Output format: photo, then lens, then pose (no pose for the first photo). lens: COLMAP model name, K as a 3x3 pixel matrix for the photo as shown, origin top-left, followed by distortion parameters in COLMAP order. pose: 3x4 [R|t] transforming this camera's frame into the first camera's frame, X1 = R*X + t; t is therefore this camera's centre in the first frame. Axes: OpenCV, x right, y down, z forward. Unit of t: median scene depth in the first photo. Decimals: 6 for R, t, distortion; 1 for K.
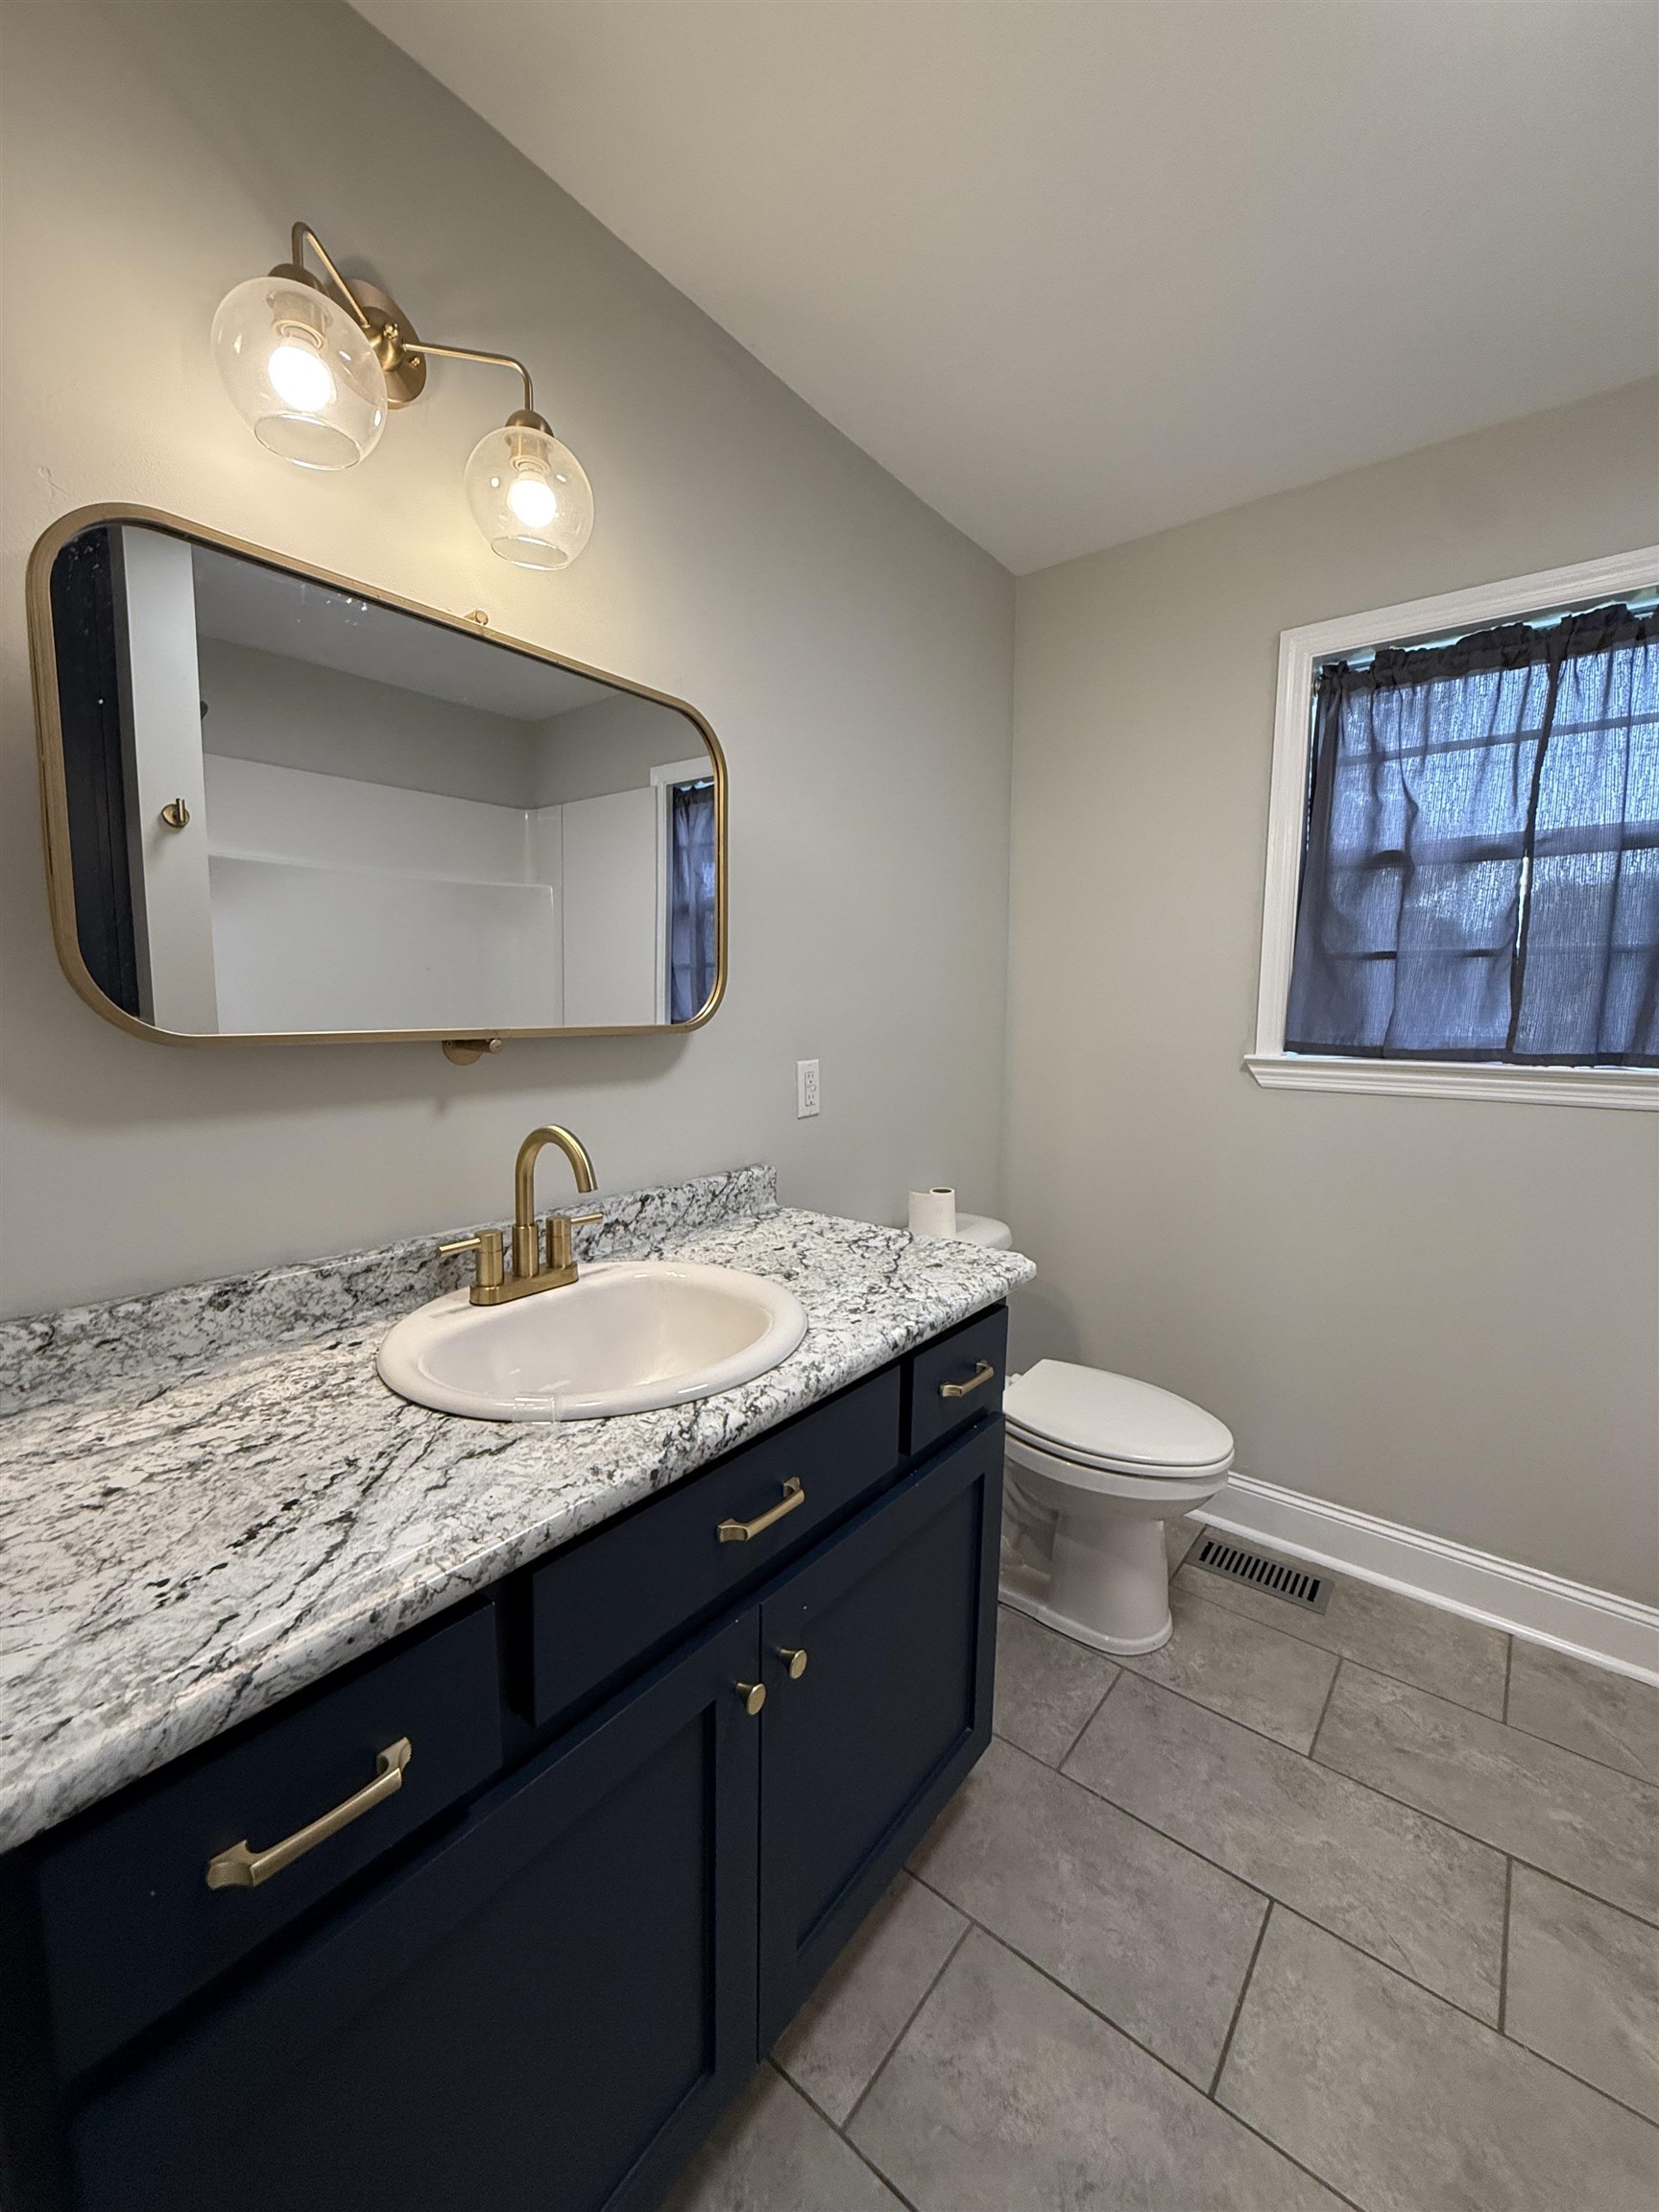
lens RADIAL K [[886.6, 0, 828.3], [0, 886.6, 1100.5], [0, 0, 1]] dist [-0.000313, 0.000273]
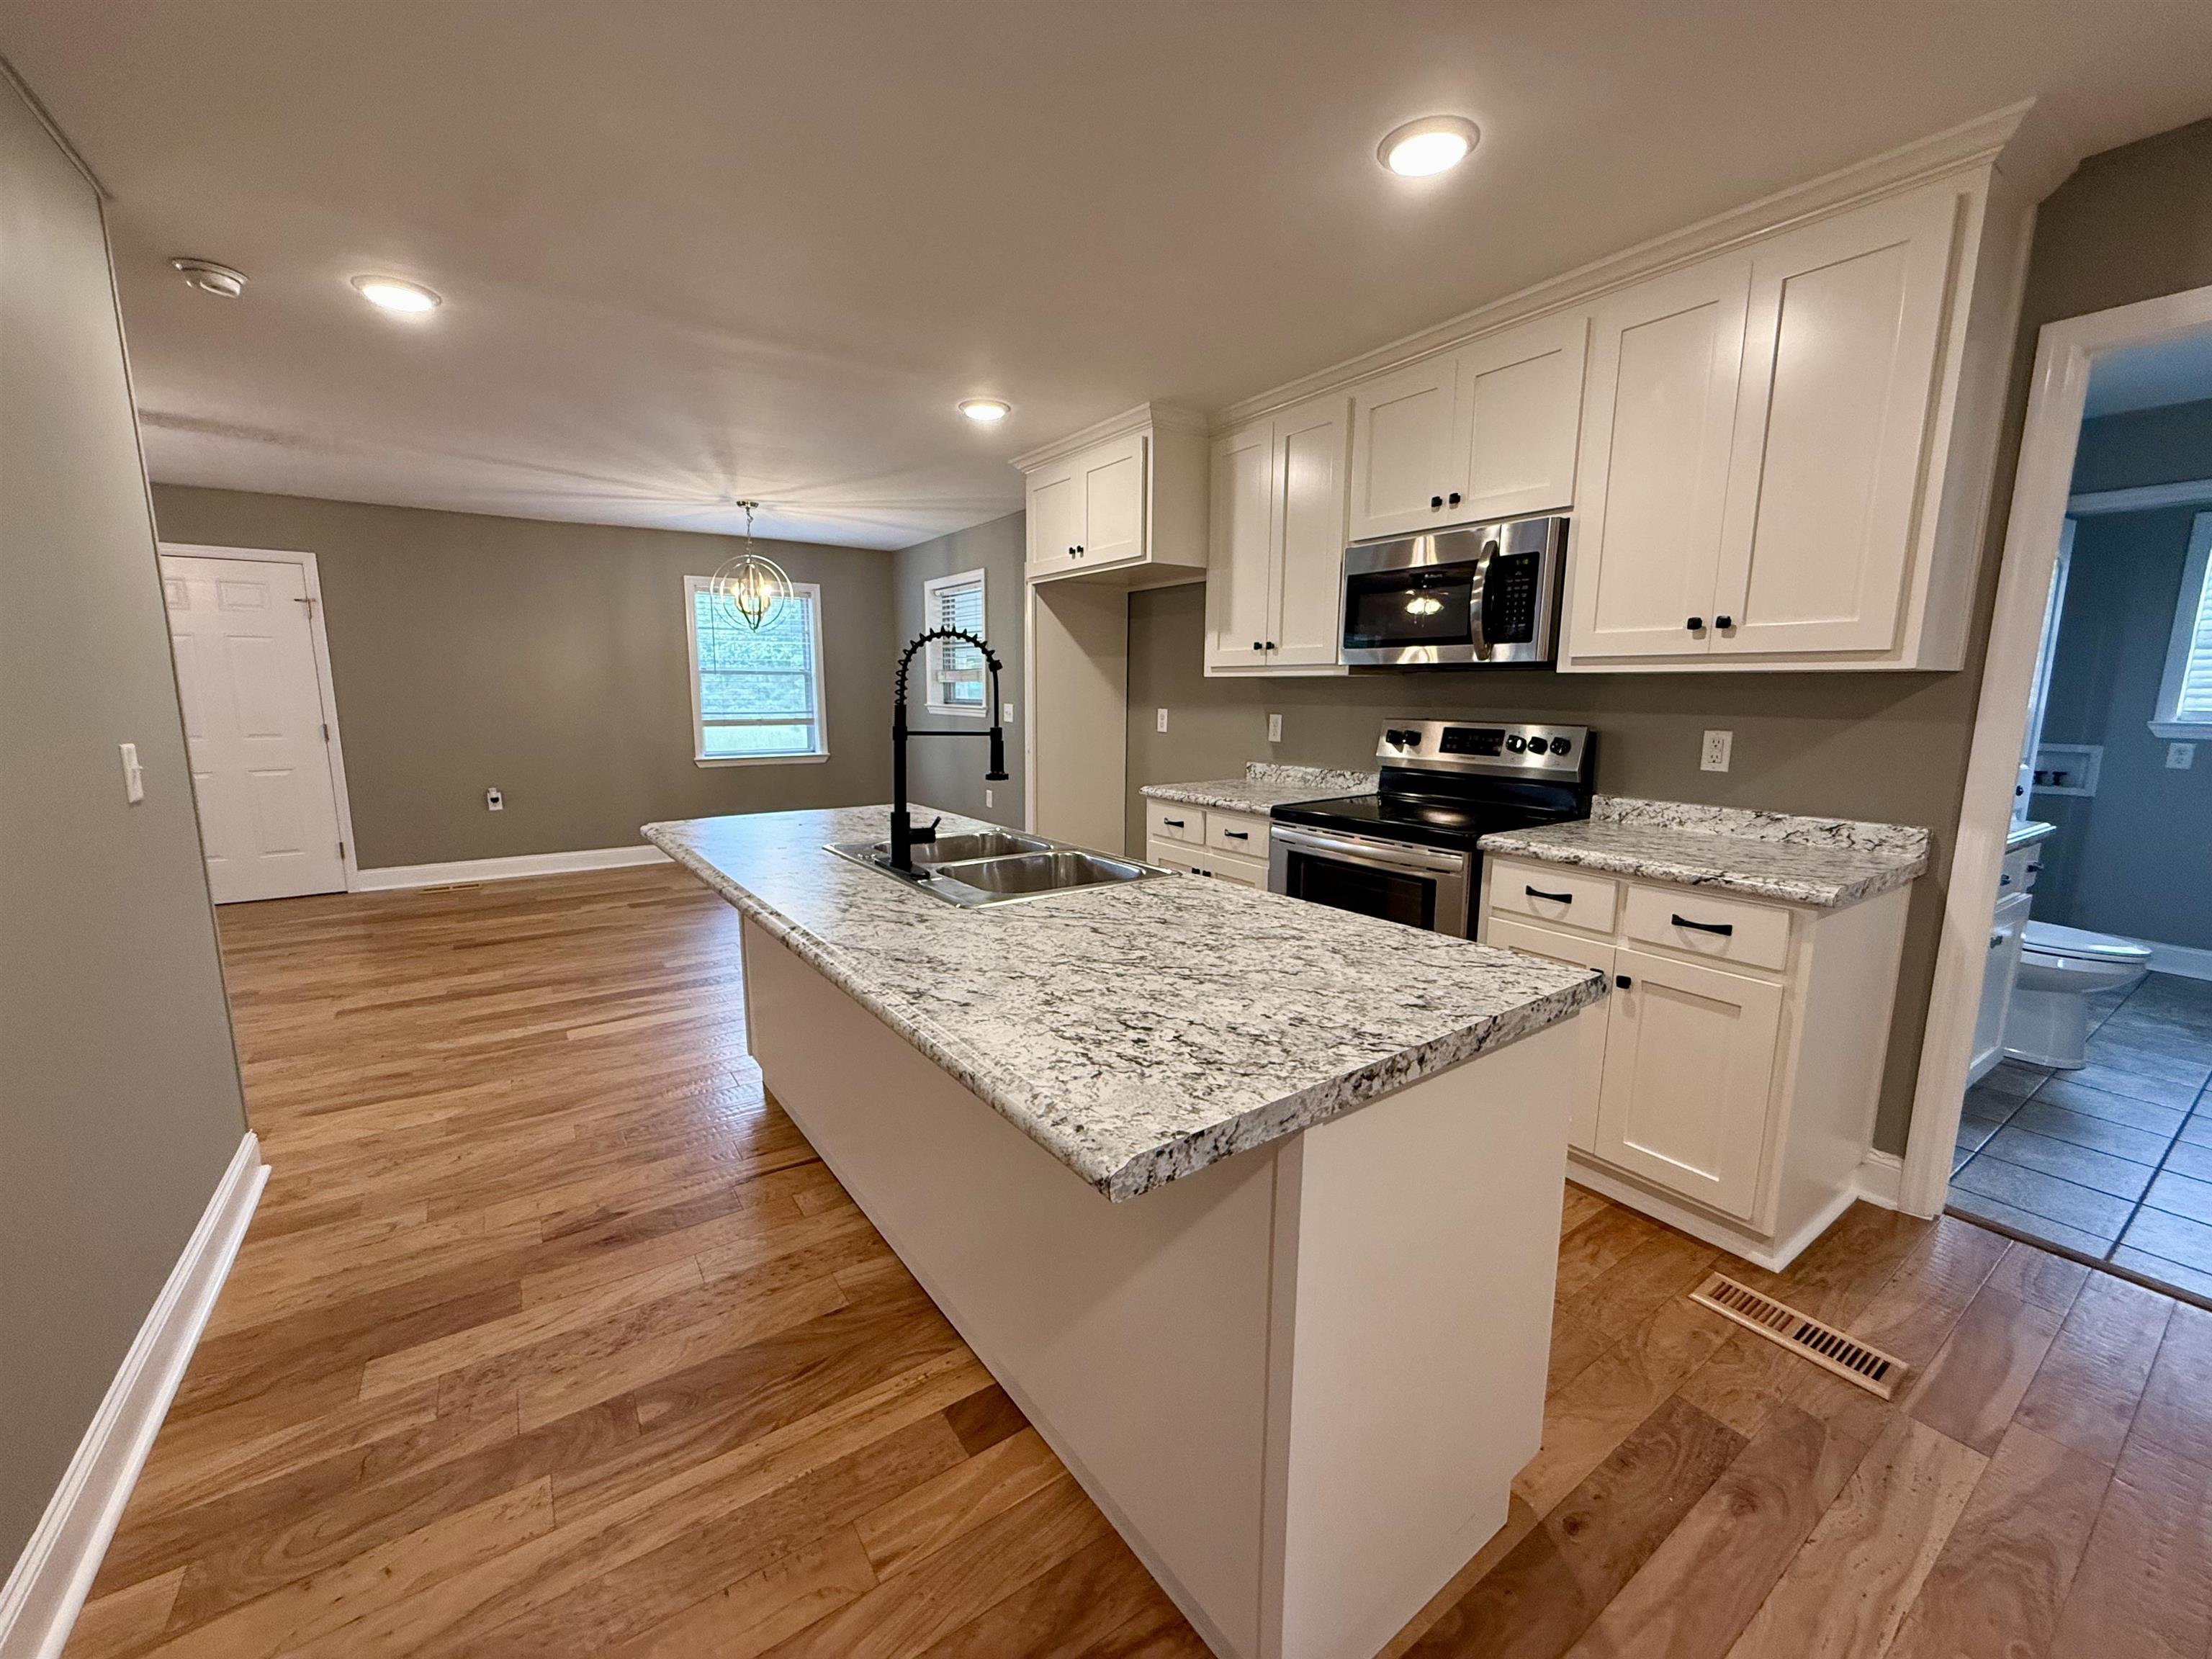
lens RADIAL K [[886.6, 0, 1100.7], [0, 886.6, 827.6], [0, 0, 1]] dist [-0.000313, 0.000273]
pose [[-0.287986, 0.134437, -0.948151, 0.661646], [-0.105670, 0.979590, 0.170990, -0.076315], [0.951787, 0.149434, -0.267902, 0.682541]]
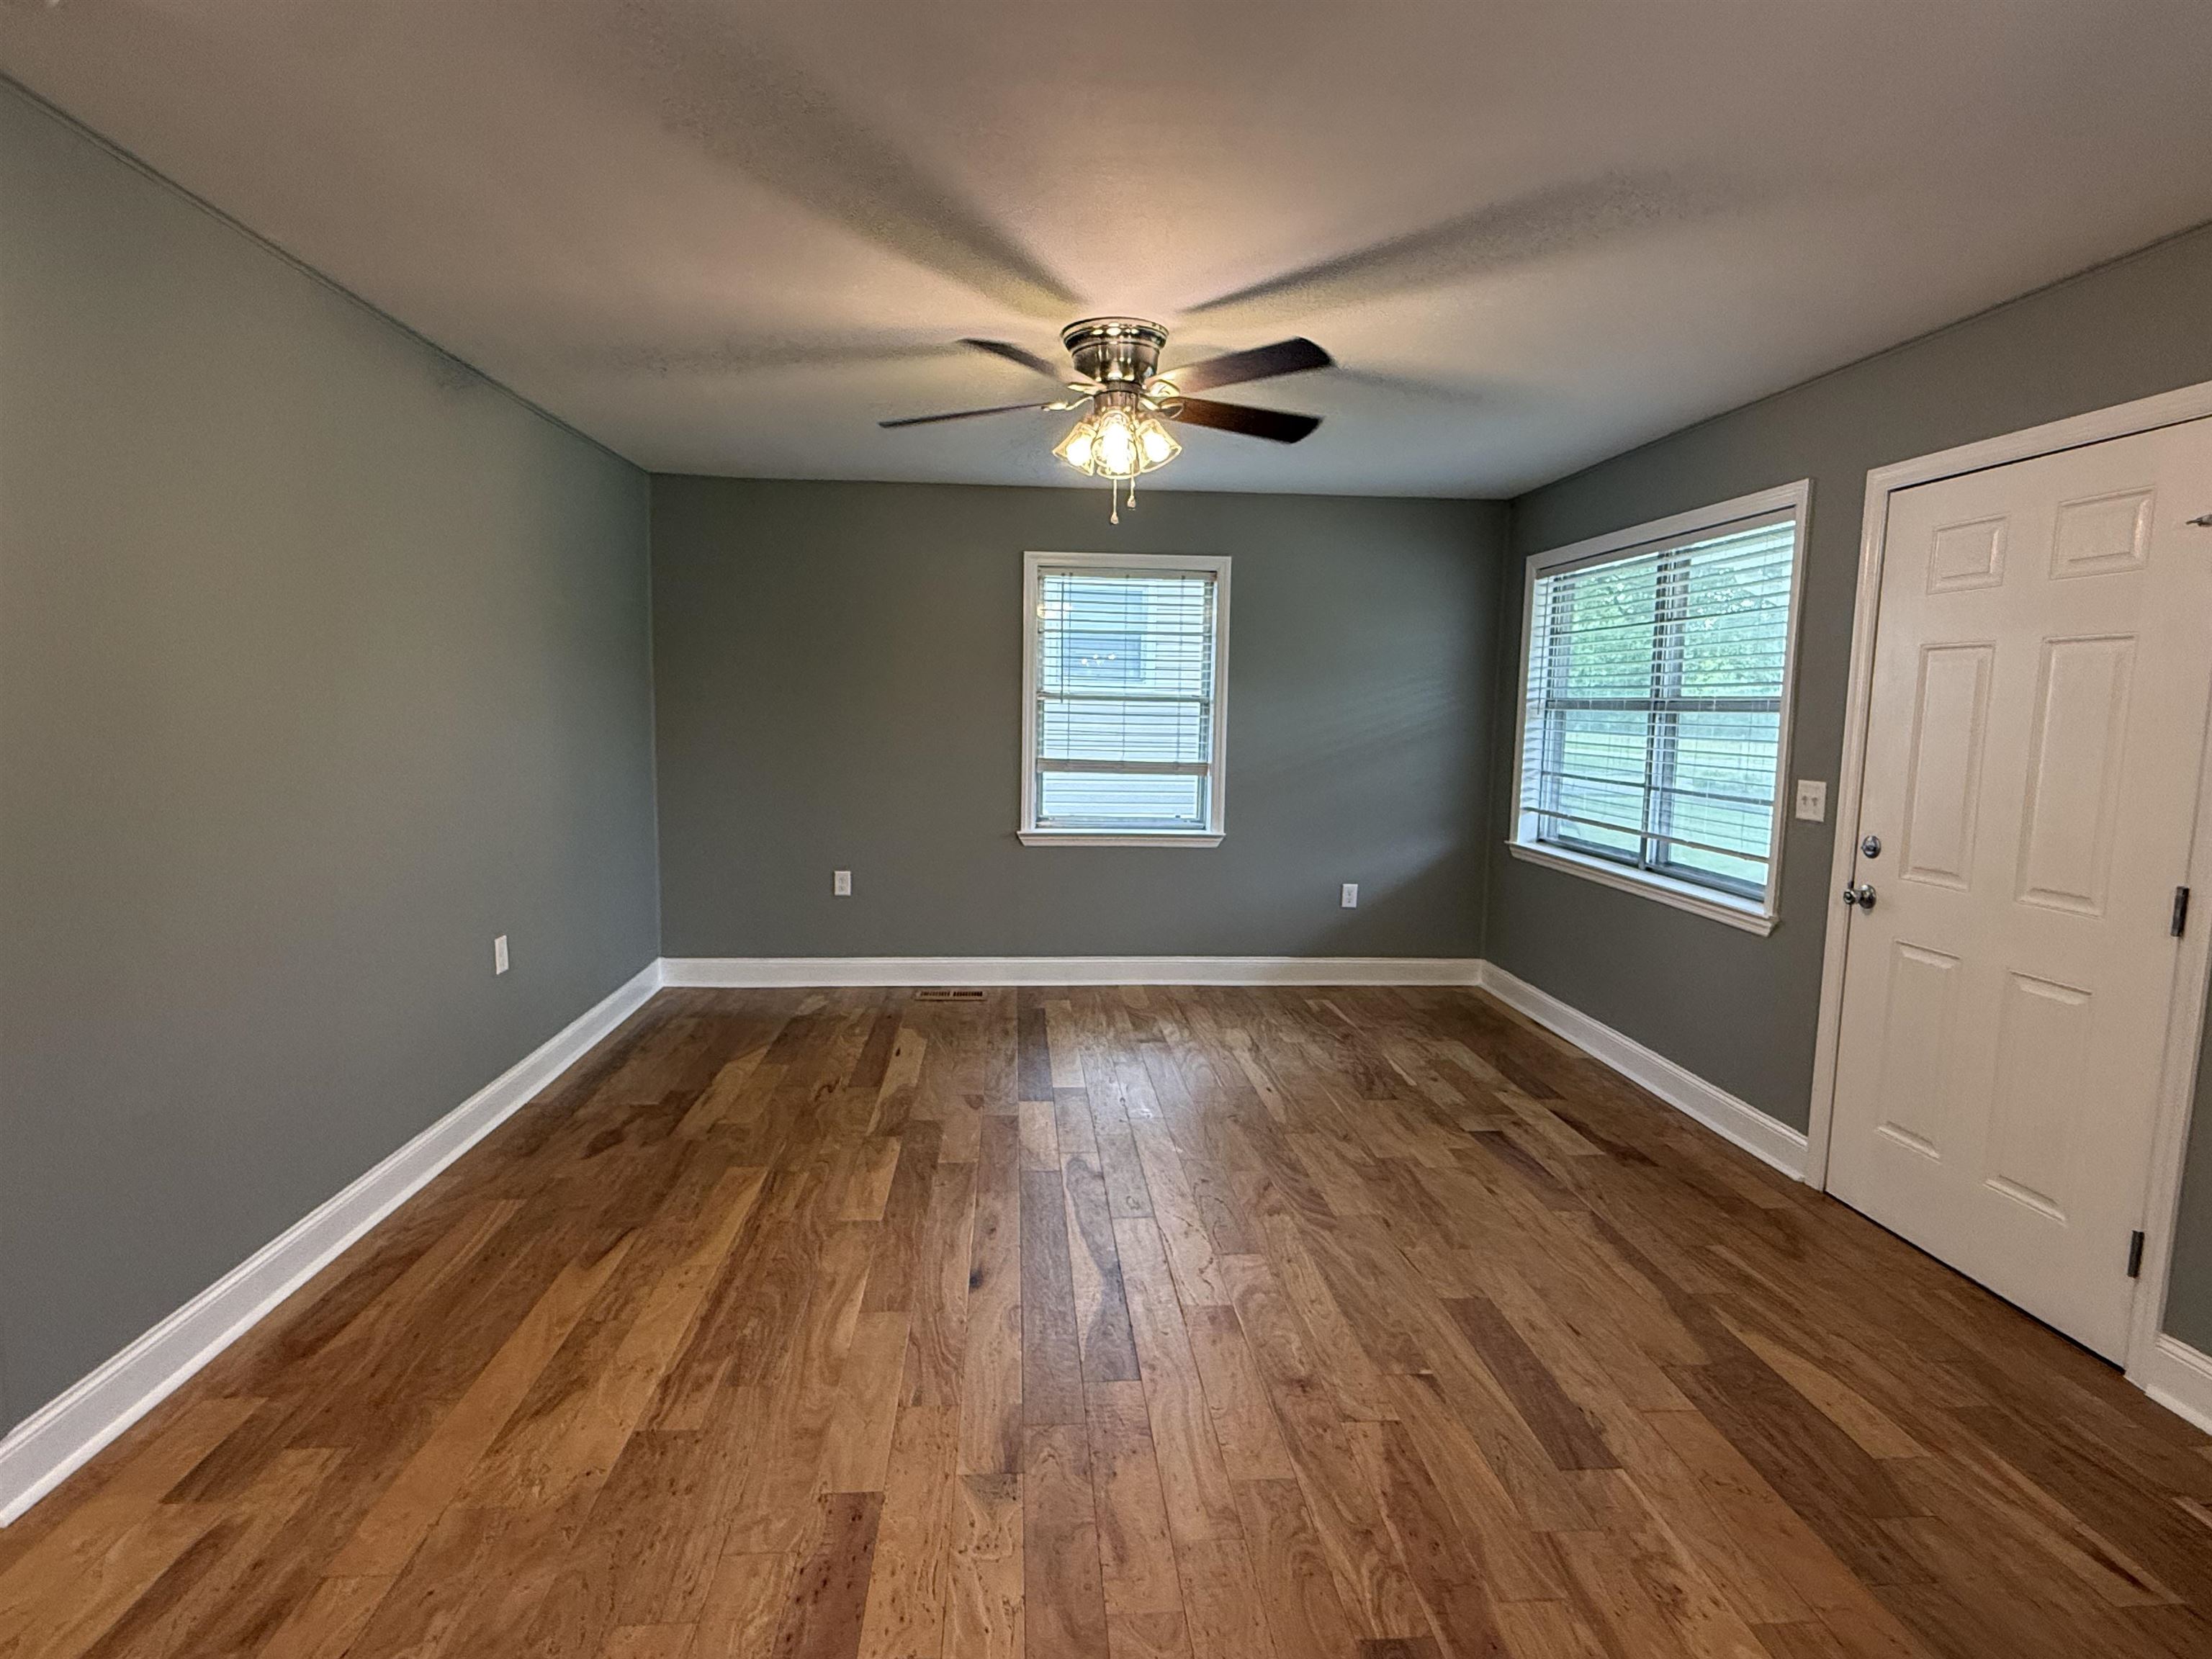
lens RADIAL K [[1130.1, 0, 1098.0], [0, 1130.1, 829.2], [0, 0, 1]] dist [0.000488, 0.000212]
pose [[-0.686651, -0.108437, 0.718855, -1.718209], [0.045180, 0.980537, 0.191066, 0.014528], [-0.725582, 0.163674, -0.668387, -1.063449]]
